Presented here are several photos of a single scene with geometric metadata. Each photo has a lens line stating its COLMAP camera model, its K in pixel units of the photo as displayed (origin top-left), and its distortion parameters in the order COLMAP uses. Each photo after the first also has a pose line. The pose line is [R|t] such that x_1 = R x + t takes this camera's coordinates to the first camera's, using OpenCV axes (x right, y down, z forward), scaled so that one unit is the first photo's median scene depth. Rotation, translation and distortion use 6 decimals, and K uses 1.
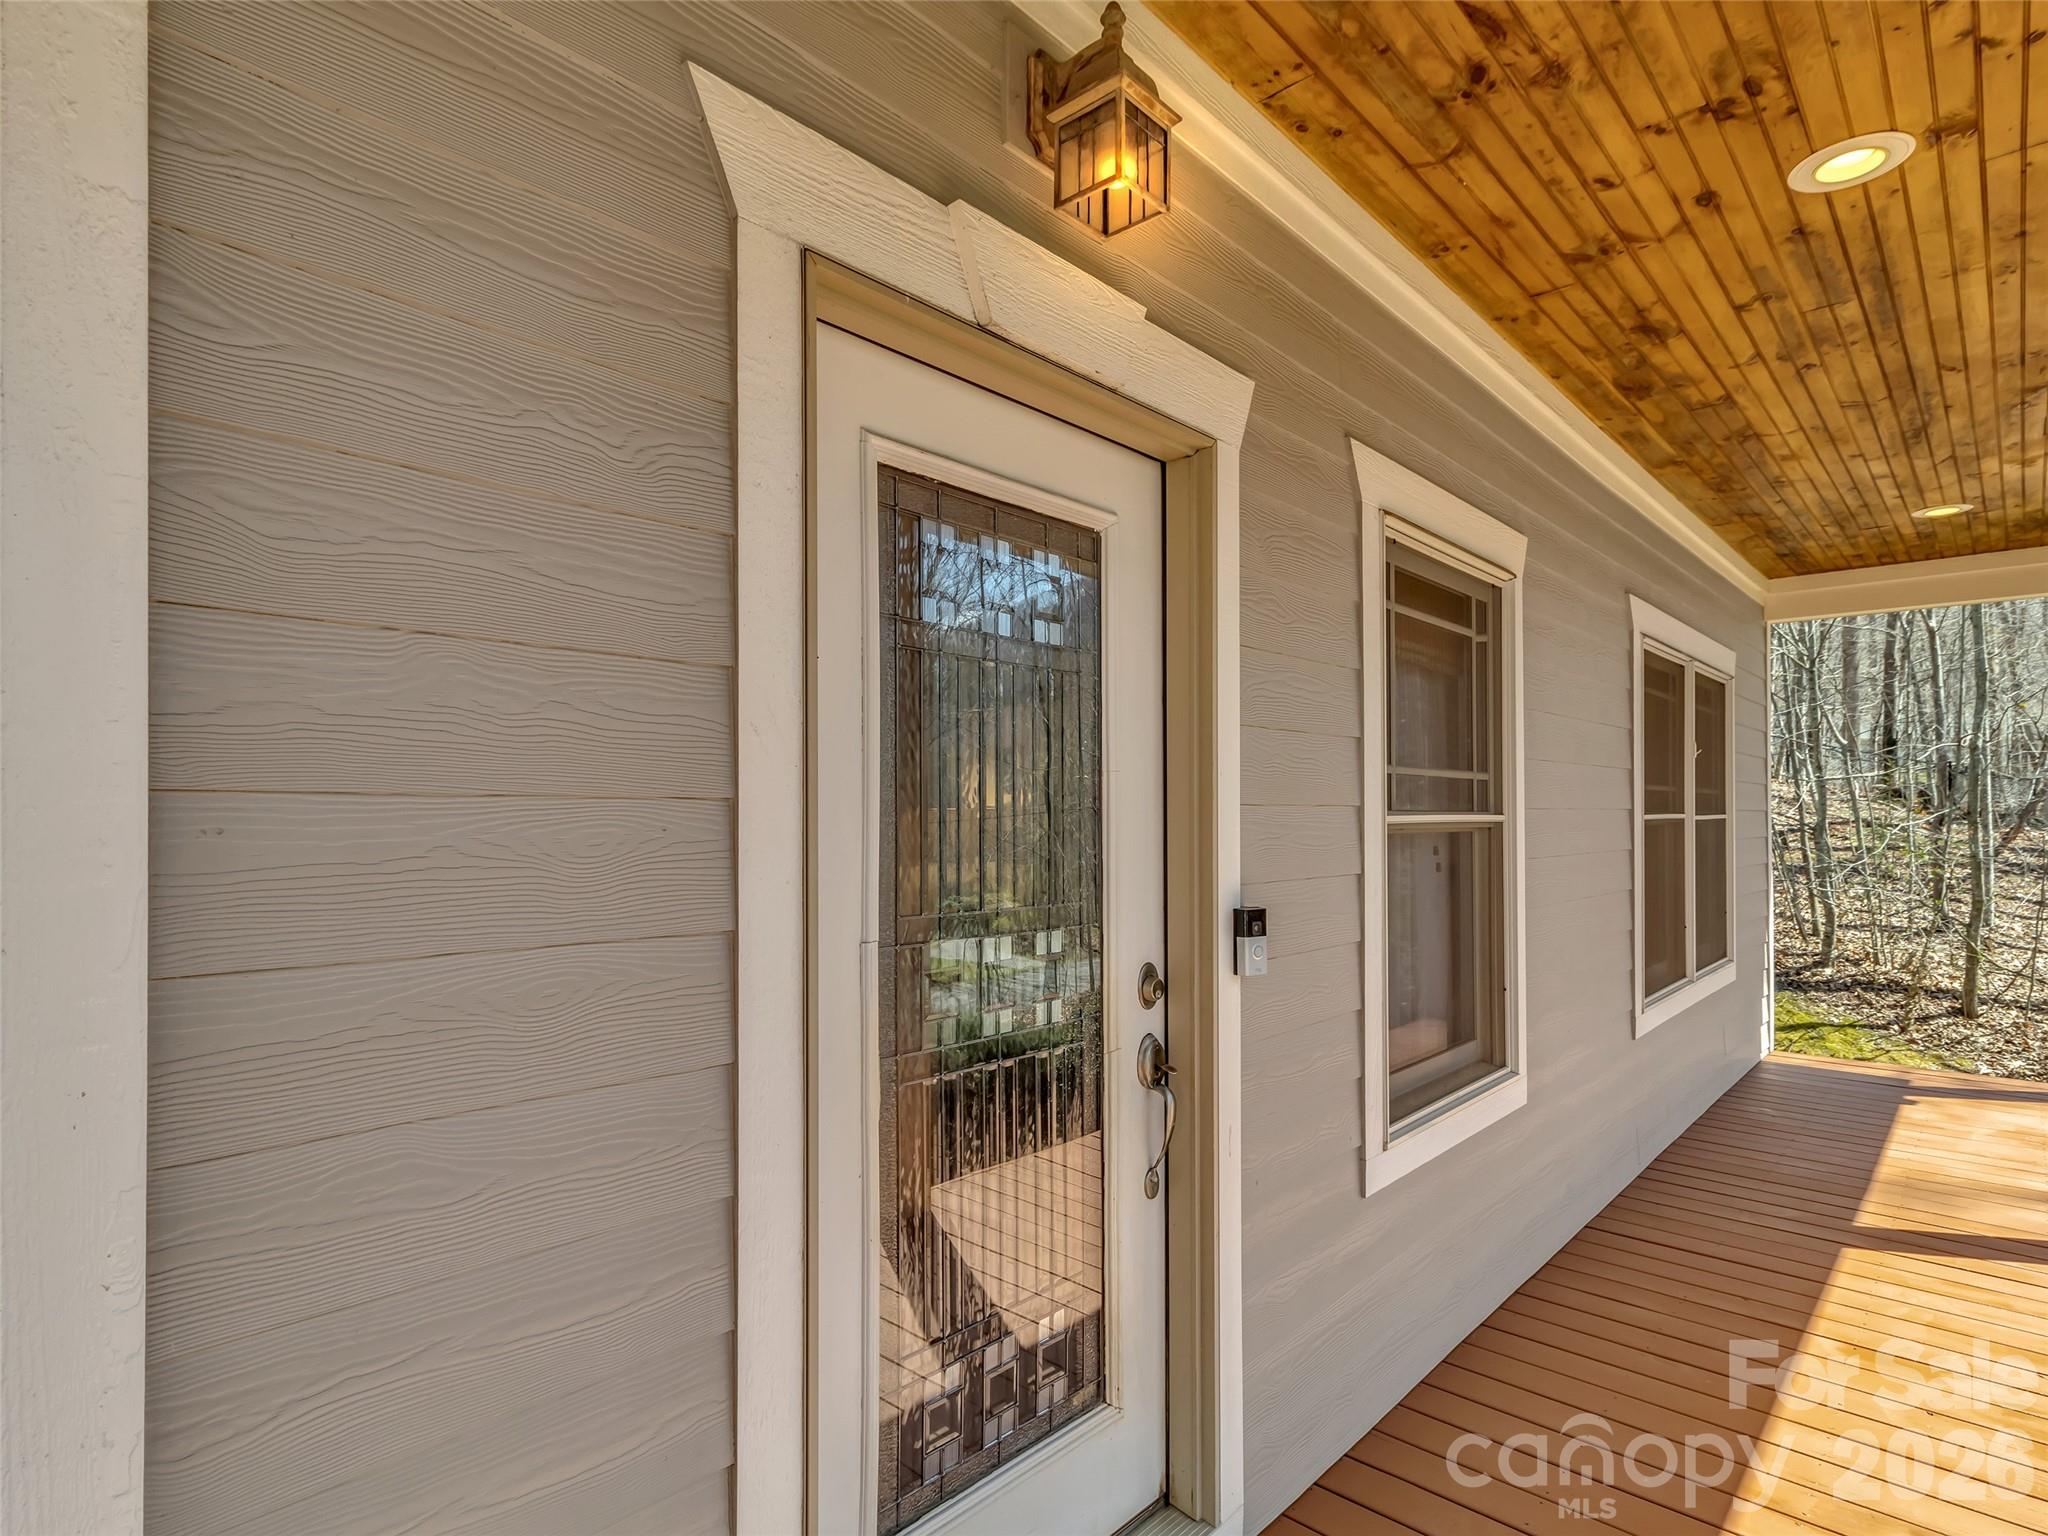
lens RADIAL K [[1109.9, 0, 1027.6], [0, 1109.9, 810.4], [0, 0, 1]] dist [-0.000836, 0.010993]
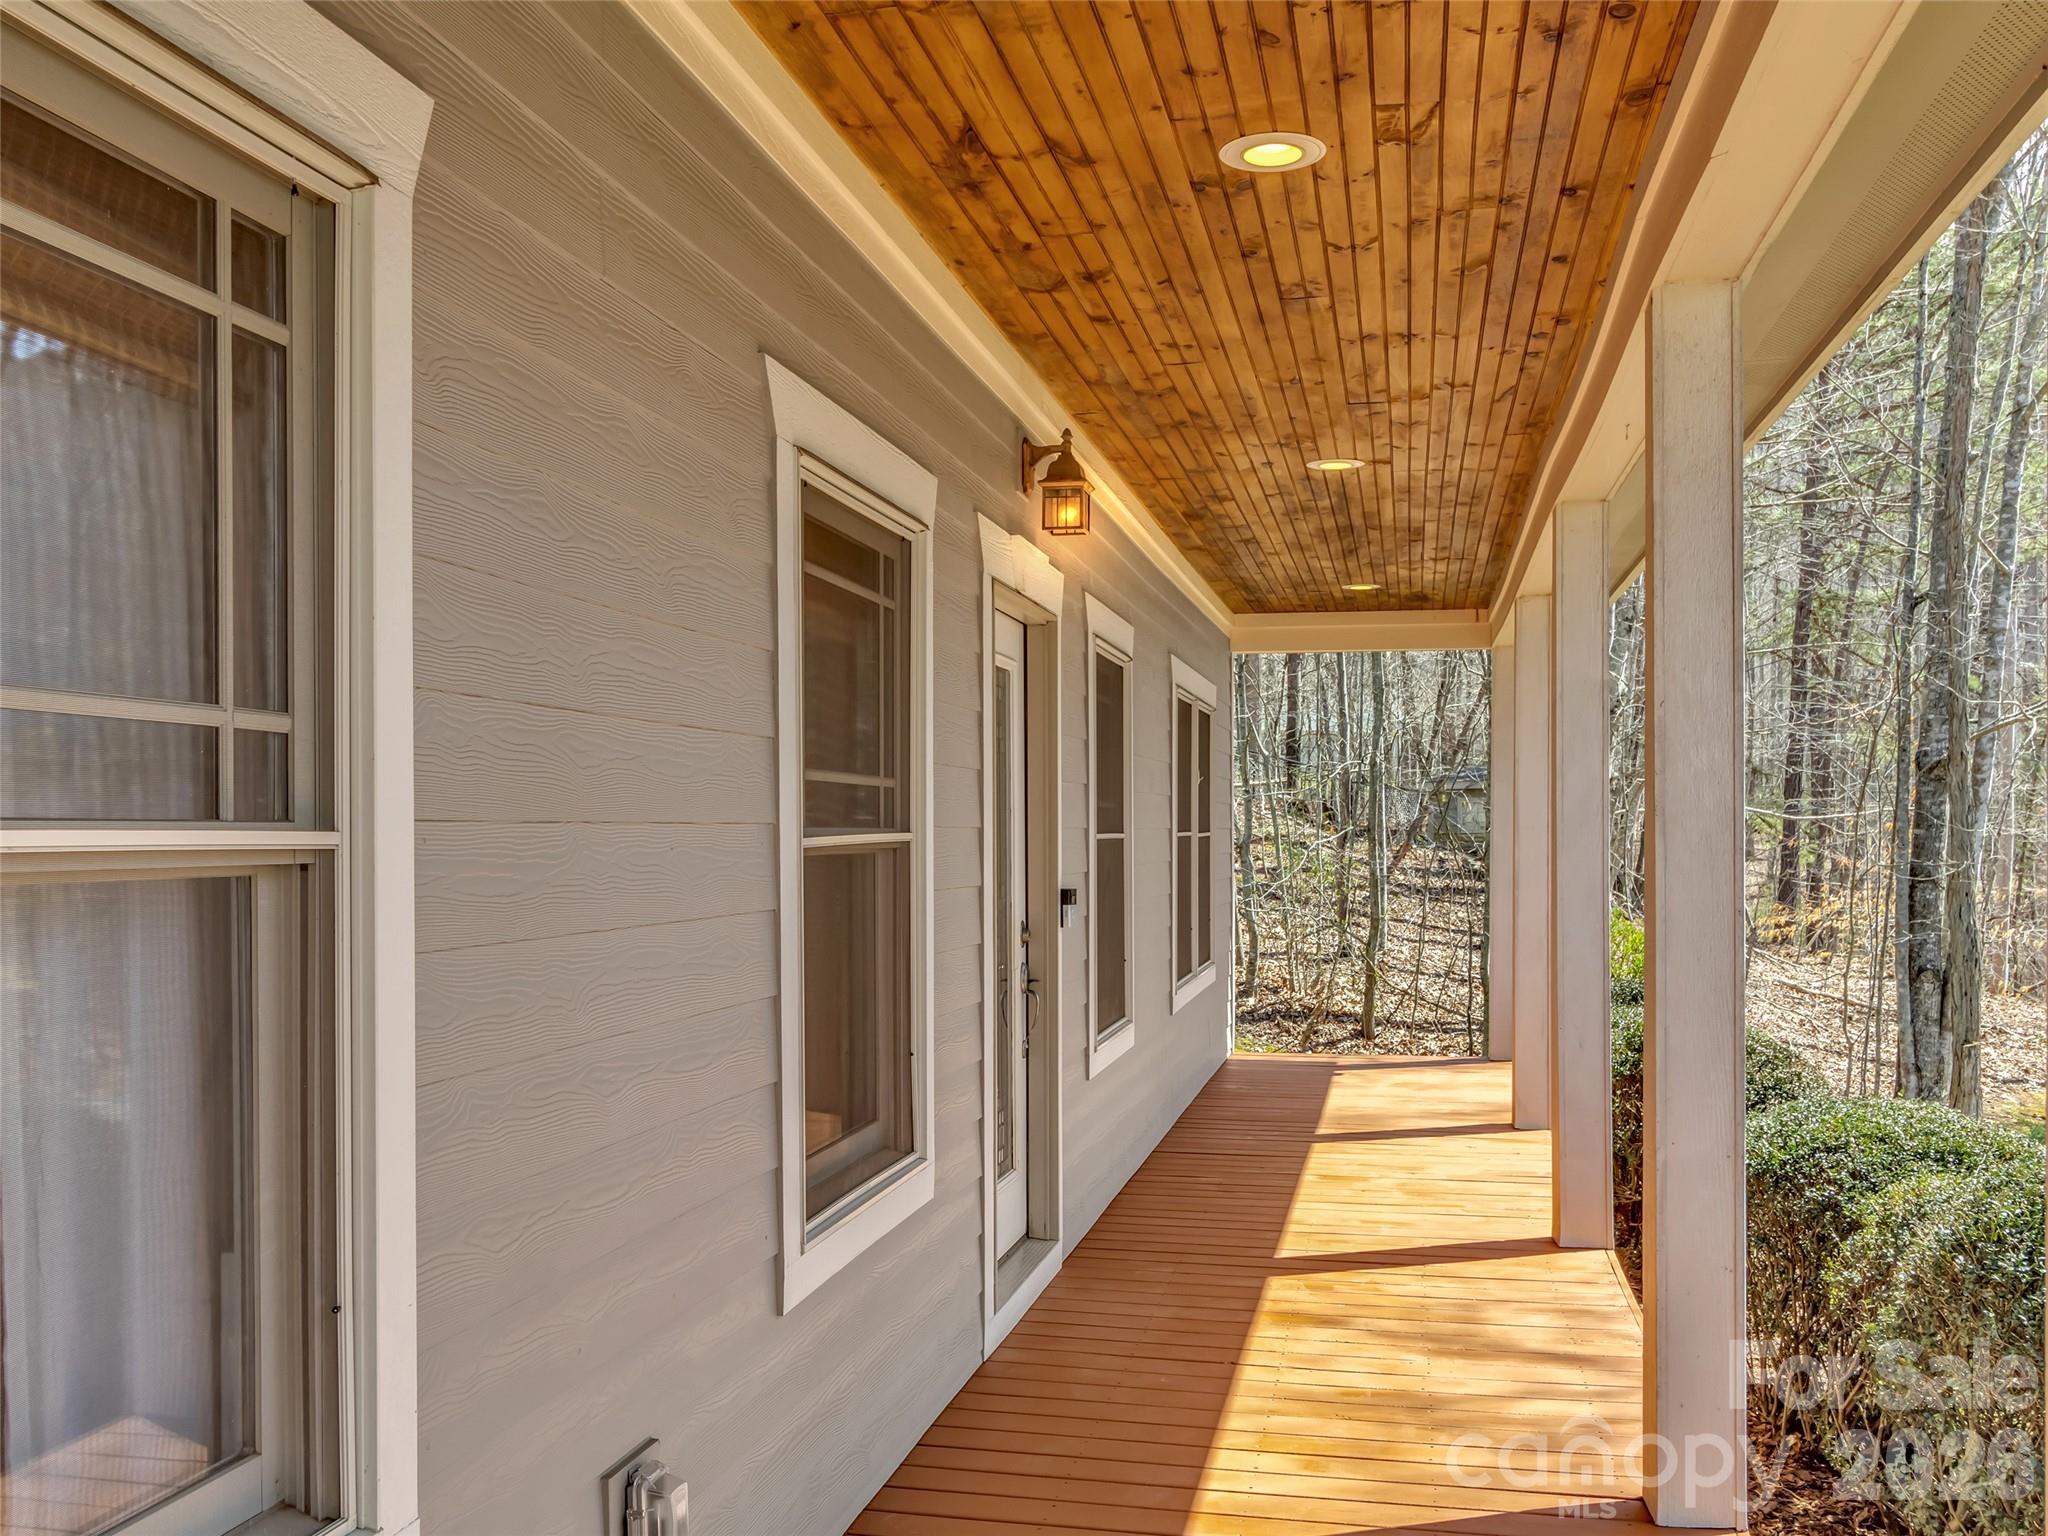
lens RADIAL K [[1830.5, 0, 1022.8], [0, 1830.5, 849.7], [0, 0, 1]] dist [-0.013628, -0.000798]
pose [[0.868393, -0.005478, 0.495846, -0.209112], [-0.001375, 0.999909, 0.013455, -0.001294], [-0.495874, -0.012366, 0.868306, -0.235495]]
